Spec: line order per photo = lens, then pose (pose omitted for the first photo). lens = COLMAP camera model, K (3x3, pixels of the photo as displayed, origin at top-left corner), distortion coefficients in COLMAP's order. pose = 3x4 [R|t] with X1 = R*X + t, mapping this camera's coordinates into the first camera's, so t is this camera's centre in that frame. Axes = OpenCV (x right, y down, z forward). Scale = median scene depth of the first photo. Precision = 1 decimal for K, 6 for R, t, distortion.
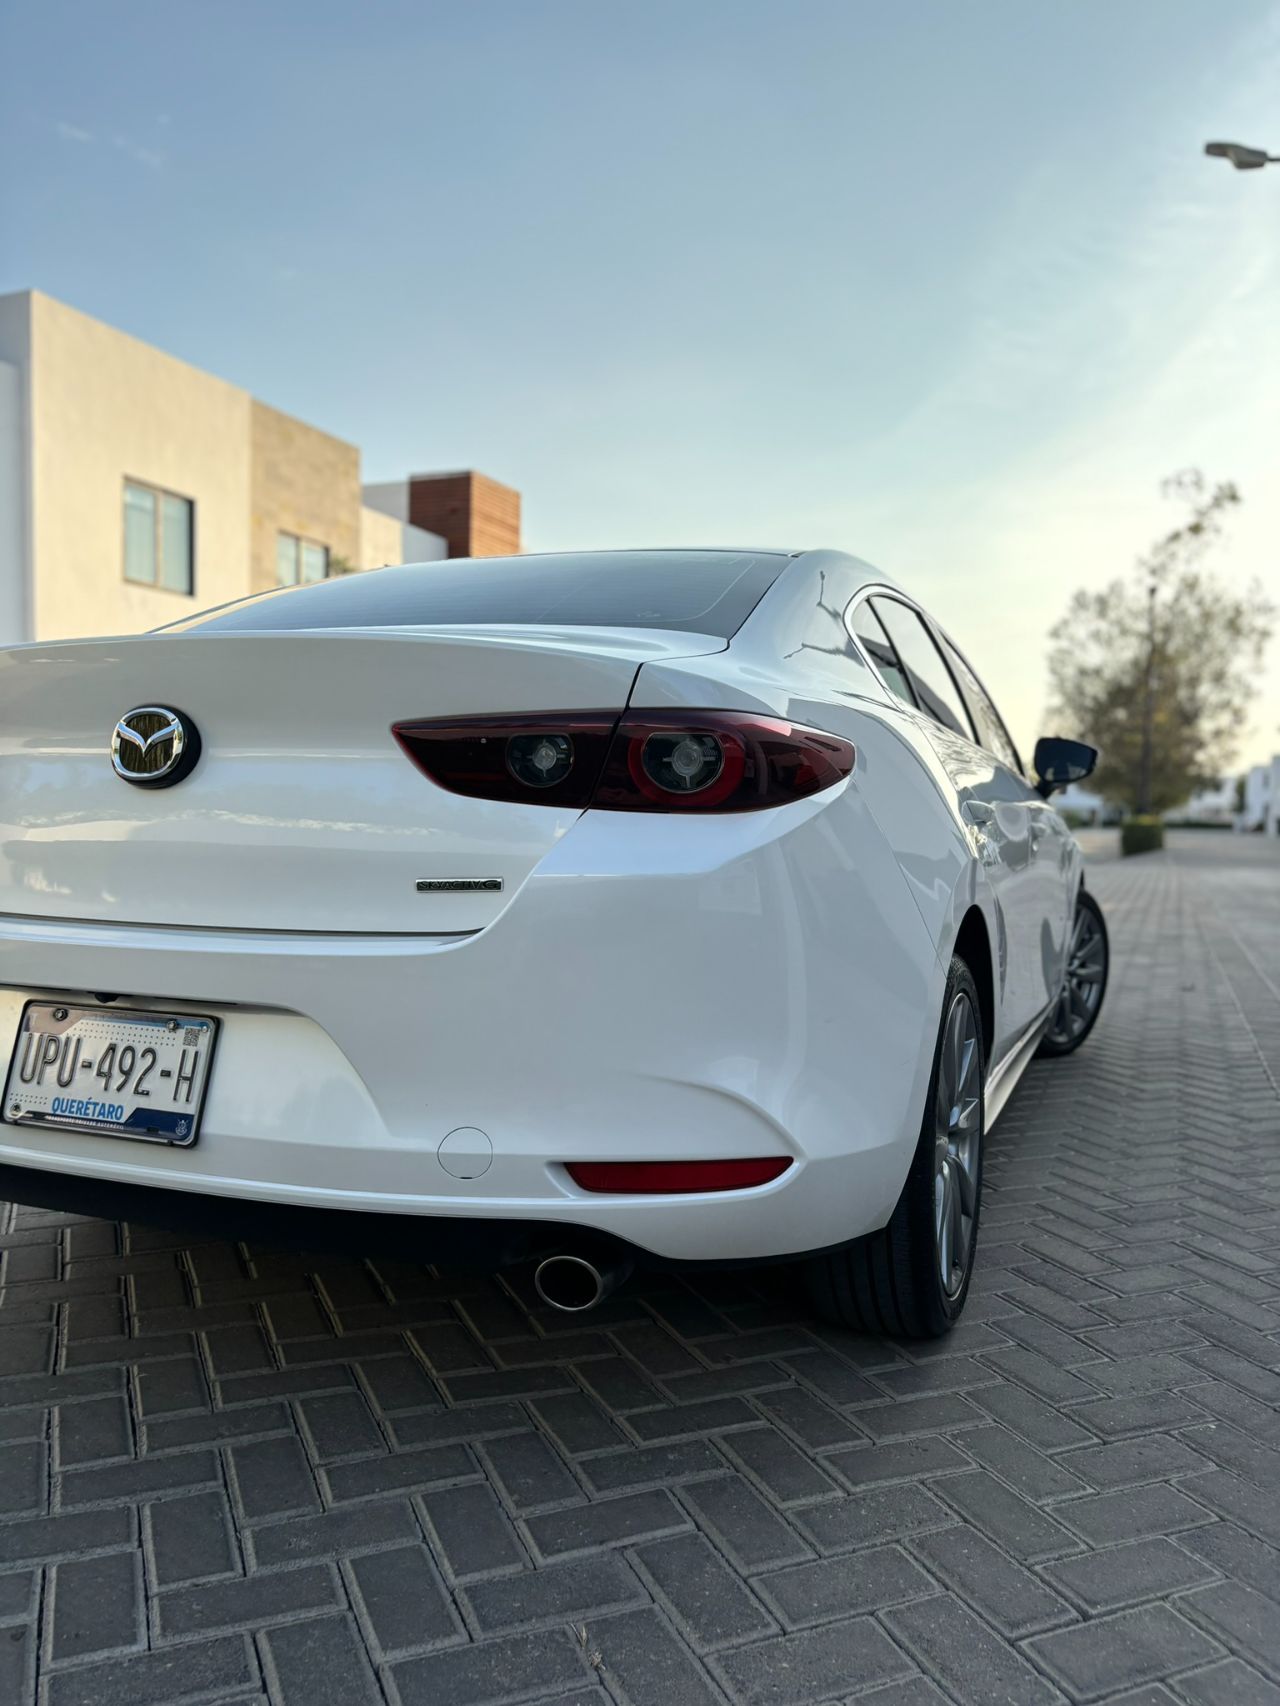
lens RADIAL K [[1305.2, 0, 646.7], [0, 1305.2, 867.0], [0, 0, 1]] dist [0.033060, -0.030422]
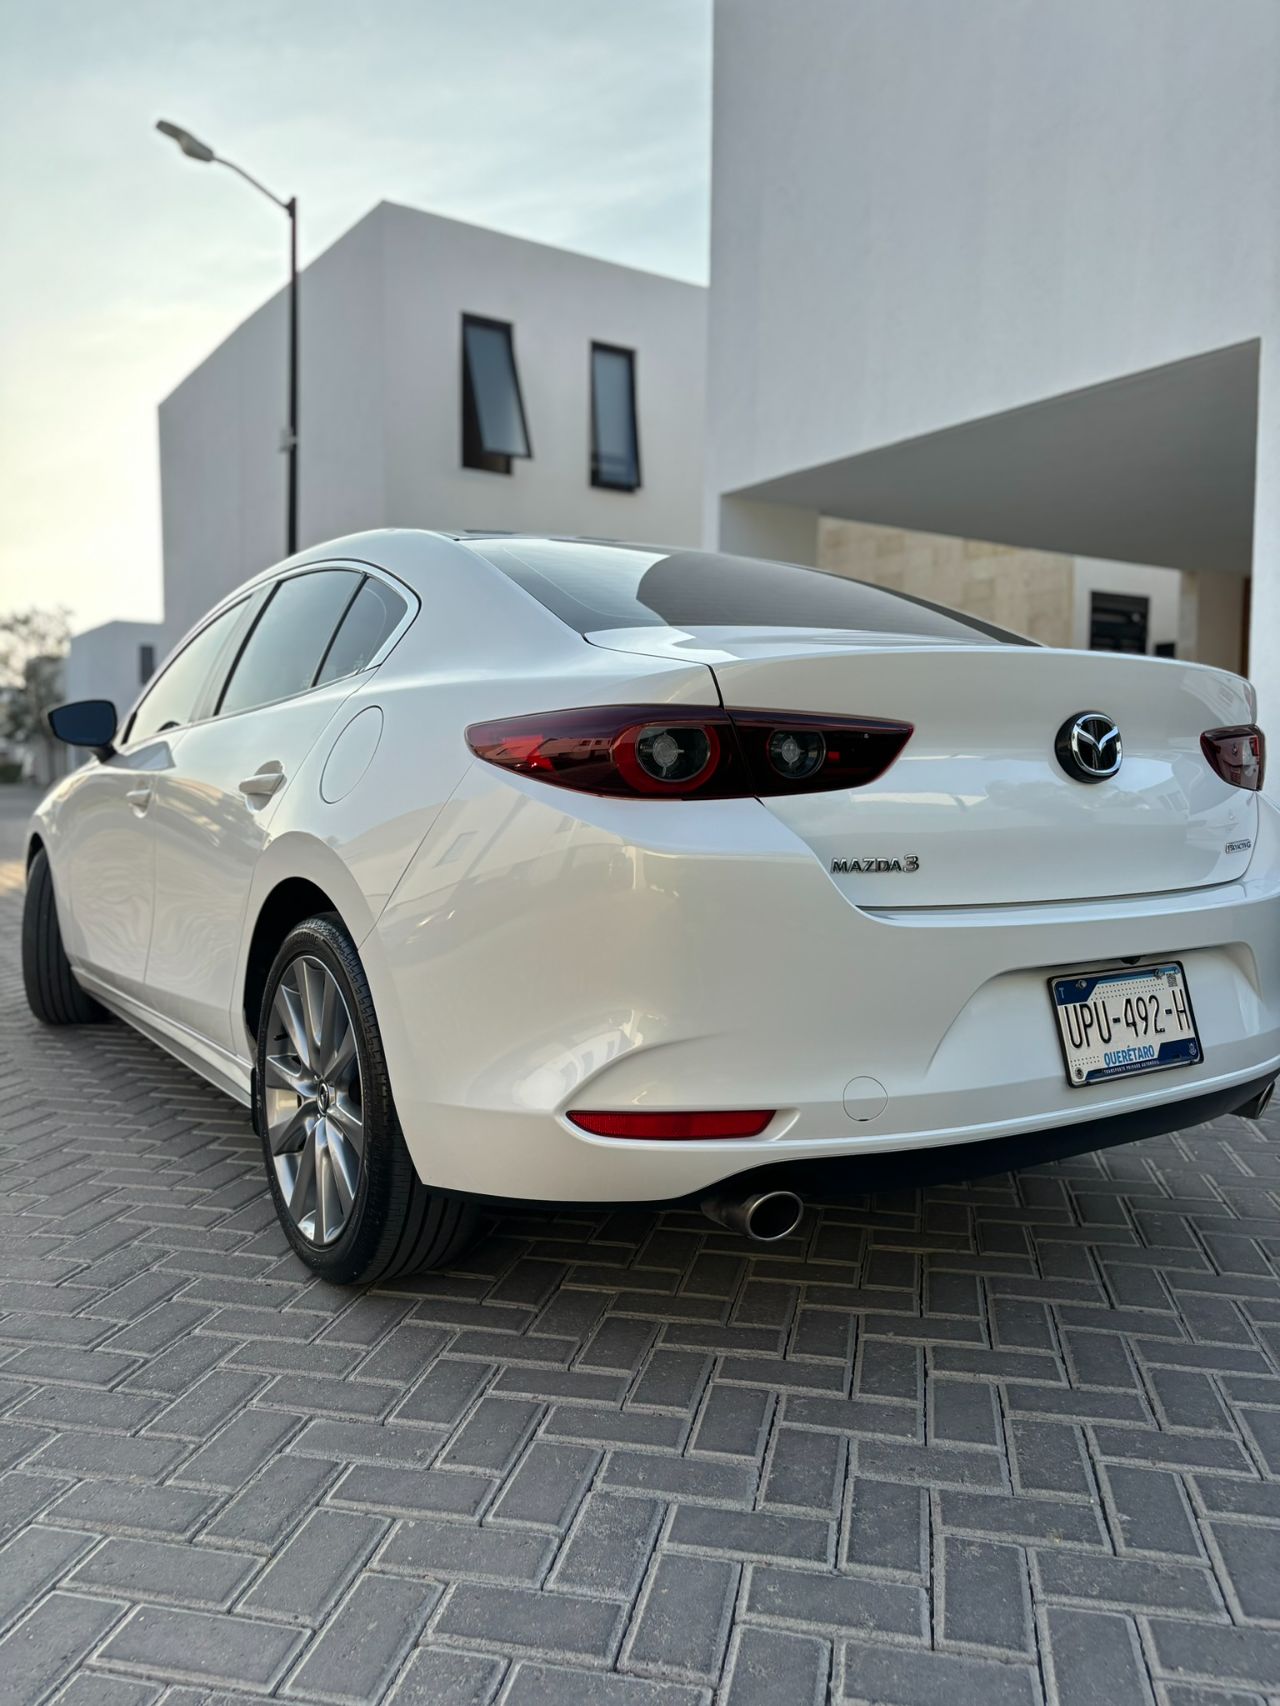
lens RADIAL K [[1305.2, 0, 633.8], [0, 1305.2, 859.9], [0, 0, 1]] dist [0.033060, -0.030422]
pose [[0.560561, -0.069504, 0.825191, -0.727360], [0.040608, 0.997580, 0.056439, -0.033890], [-0.827117, 0.001872, 0.562027, 0.312386]]
